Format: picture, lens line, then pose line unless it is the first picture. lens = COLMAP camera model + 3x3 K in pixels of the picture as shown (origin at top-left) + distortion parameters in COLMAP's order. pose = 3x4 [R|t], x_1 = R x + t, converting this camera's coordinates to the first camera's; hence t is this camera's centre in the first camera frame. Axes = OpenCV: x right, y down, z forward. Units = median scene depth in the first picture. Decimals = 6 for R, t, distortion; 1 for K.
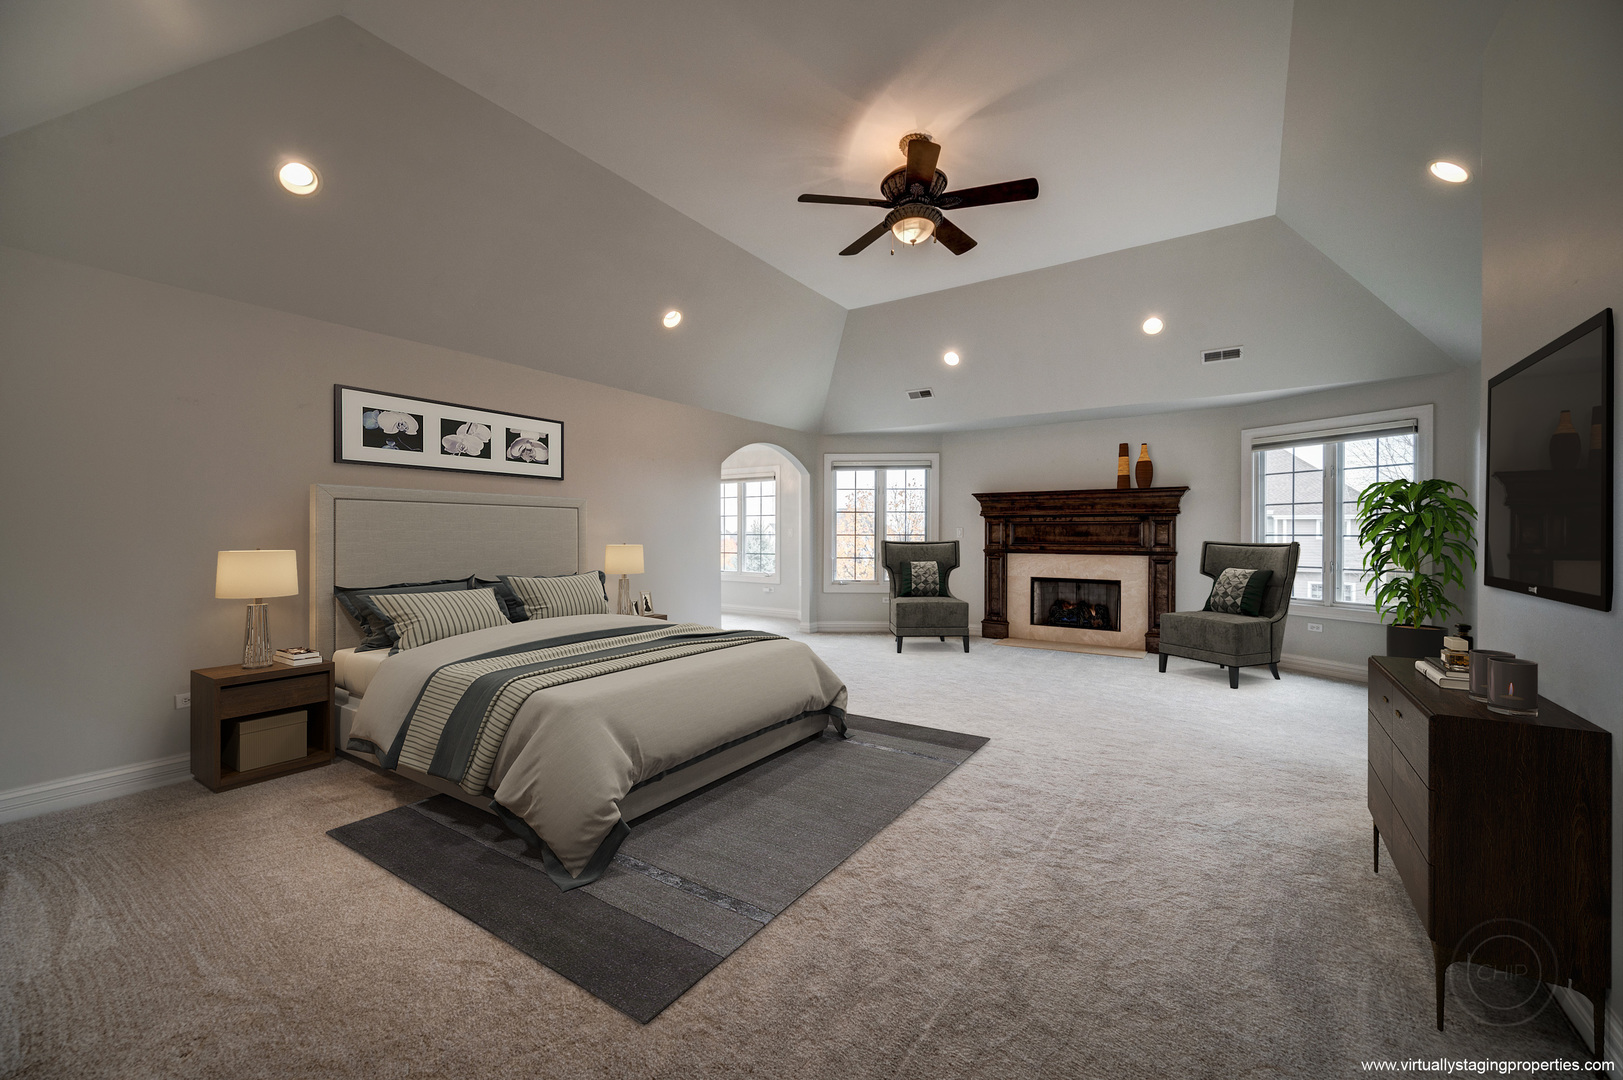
lens RADIAL K [[640.7, 0, 817.5], [0, 640.7, 535.5], [0, 0, 1]] dist [0.001295, -0.000448]
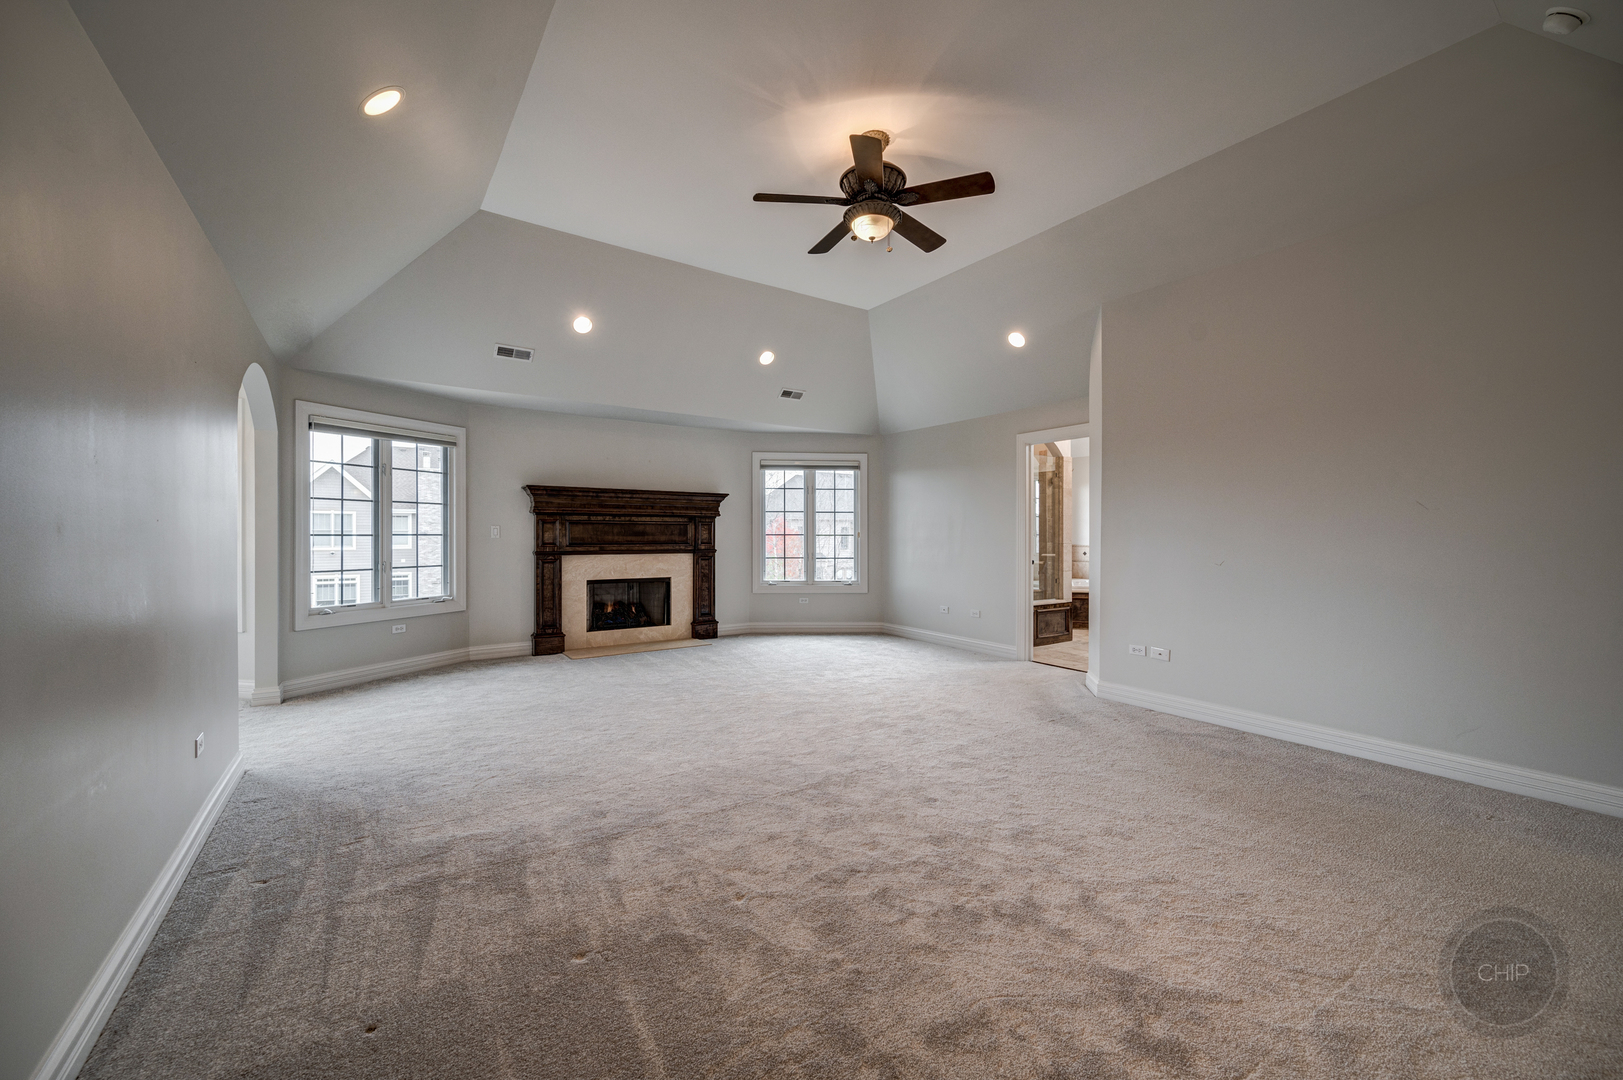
lens RADIAL K [[640.7, 0, 816.4], [0, 640.7, 540.1], [0, 0, 1]] dist [0.001295, -0.000448]
pose [[0.363124, -0.012163, 0.931662, -0.418785], [-0.001836, 0.999904, 0.013770, -0.006499], [-0.931739, -0.006710, 0.363066, 0.370342]]
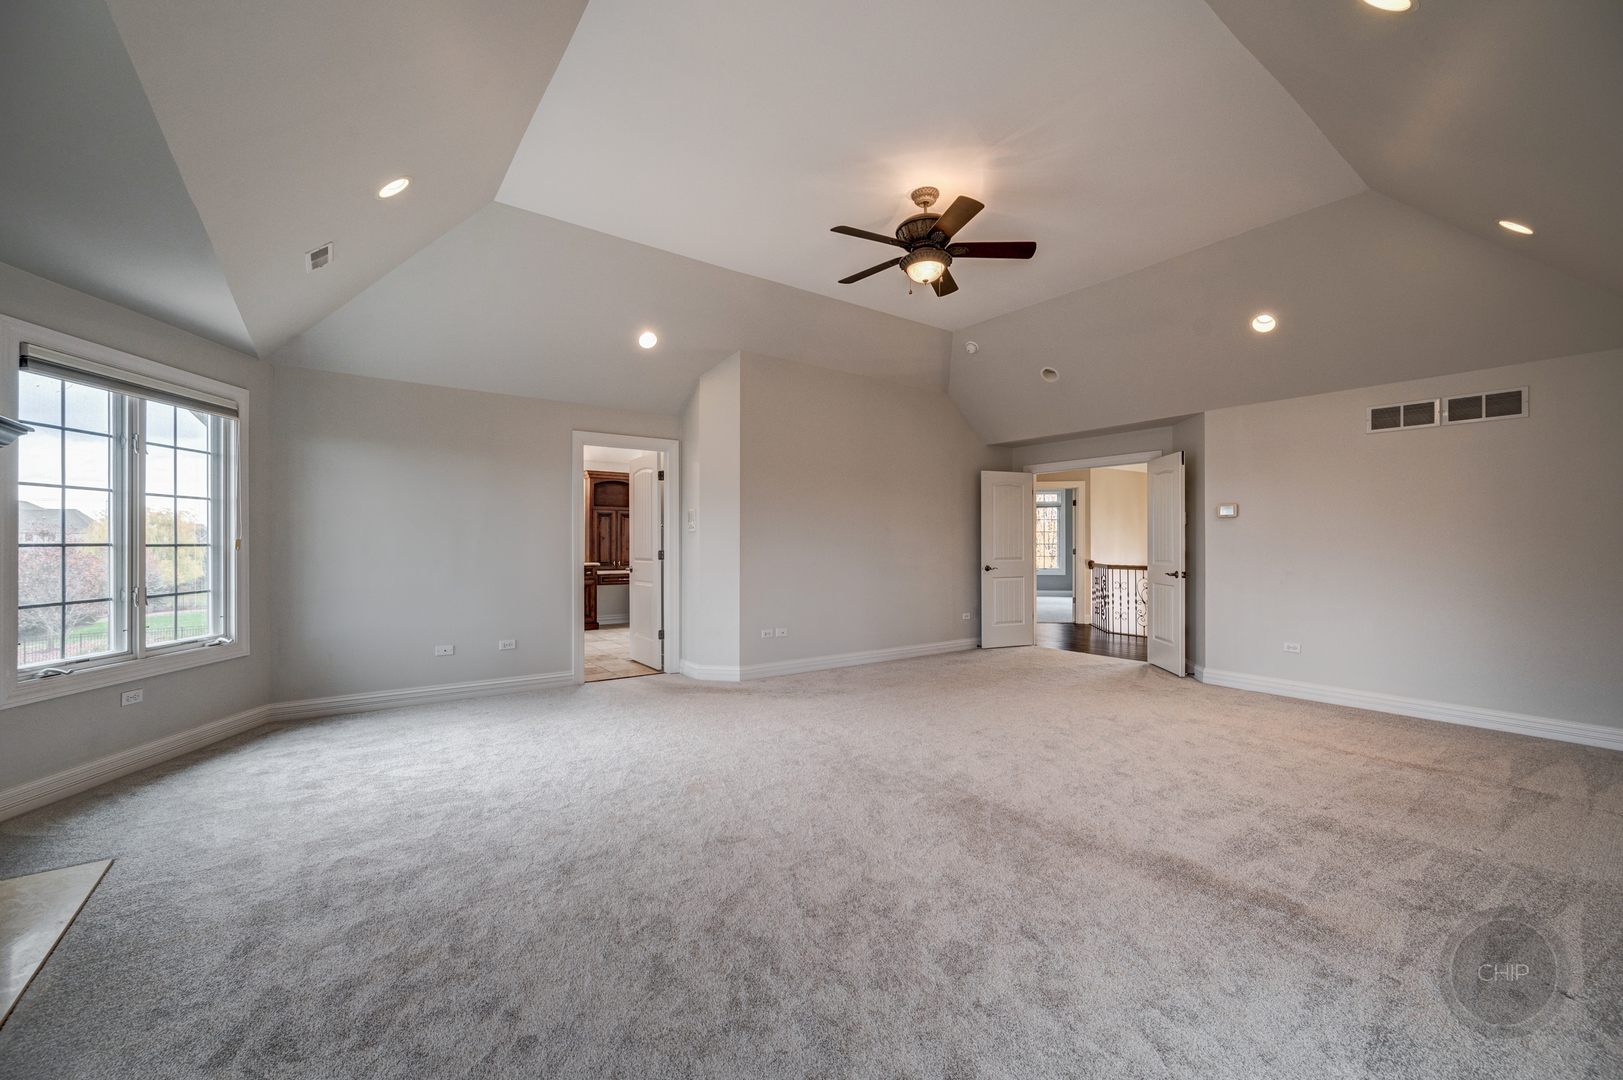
lens RADIAL K [[640.7, 0, 817.4], [0, 640.7, 540.6], [0, 0, 1]] dist [0.001295, -0.000448]
pose [[-0.943199, -0.006464, 0.332164, -0.026848], [-0.007881, 0.999965, -0.002919, -0.006117], [-0.332134, -0.005371, -0.943217, 1.085554]]
